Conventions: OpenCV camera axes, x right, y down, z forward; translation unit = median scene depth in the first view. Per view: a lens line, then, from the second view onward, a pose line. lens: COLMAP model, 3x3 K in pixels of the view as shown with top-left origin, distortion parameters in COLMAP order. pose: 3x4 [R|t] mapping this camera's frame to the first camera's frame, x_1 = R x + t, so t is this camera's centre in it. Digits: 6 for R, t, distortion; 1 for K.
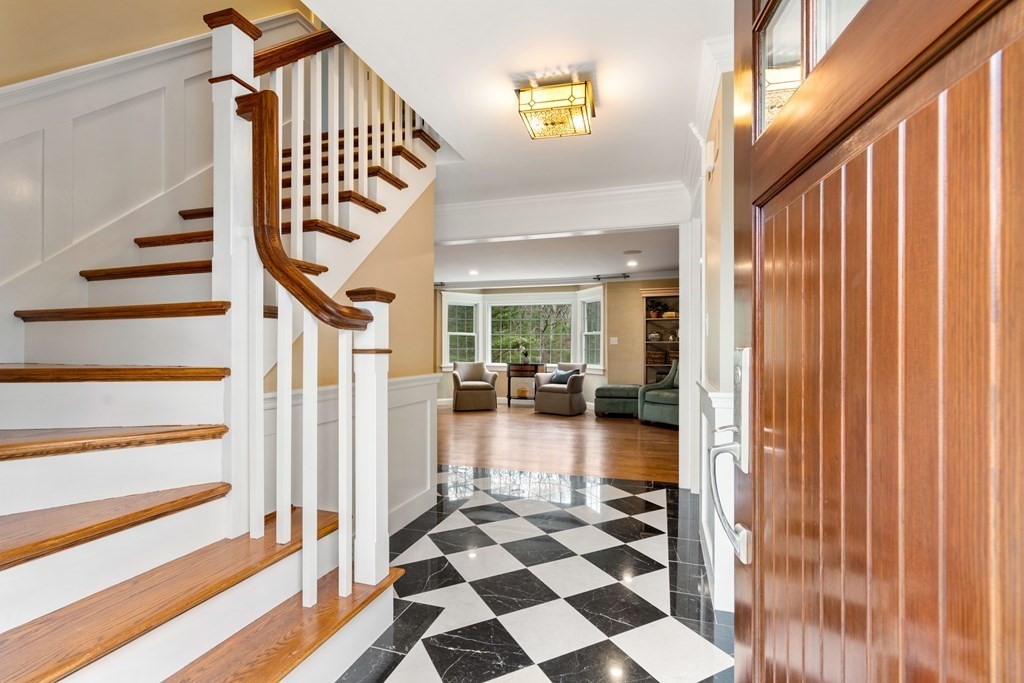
lens RADIAL K [[476.1, 0, 508.6], [0, 476.1, 347.0], [0, 0, 1]] dist [-0.003645, -0.000011]
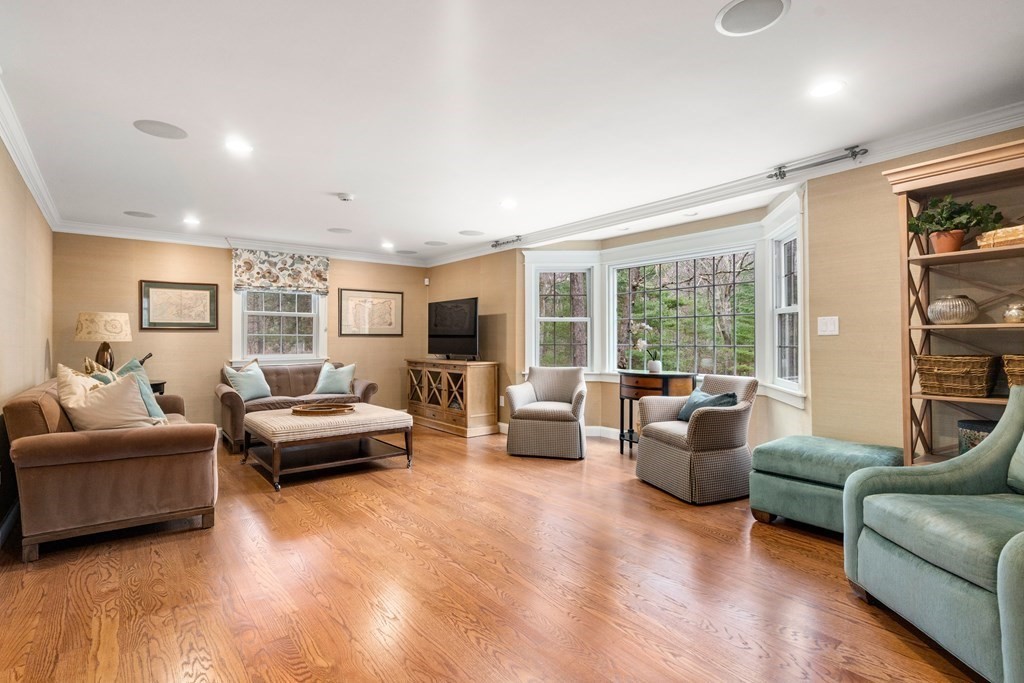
lens RADIAL K [[496.6, 0, 516.6], [0, 496.6, 336.8], [0, 0, 1]] dist [0.000912, 0.000926]
pose [[0.832726, -0.008698, -0.553617, 0.233153], [0.006562, 0.999961, -0.005840, -0.002972], [0.553646, 0.001230, 0.832751, 0.517826]]
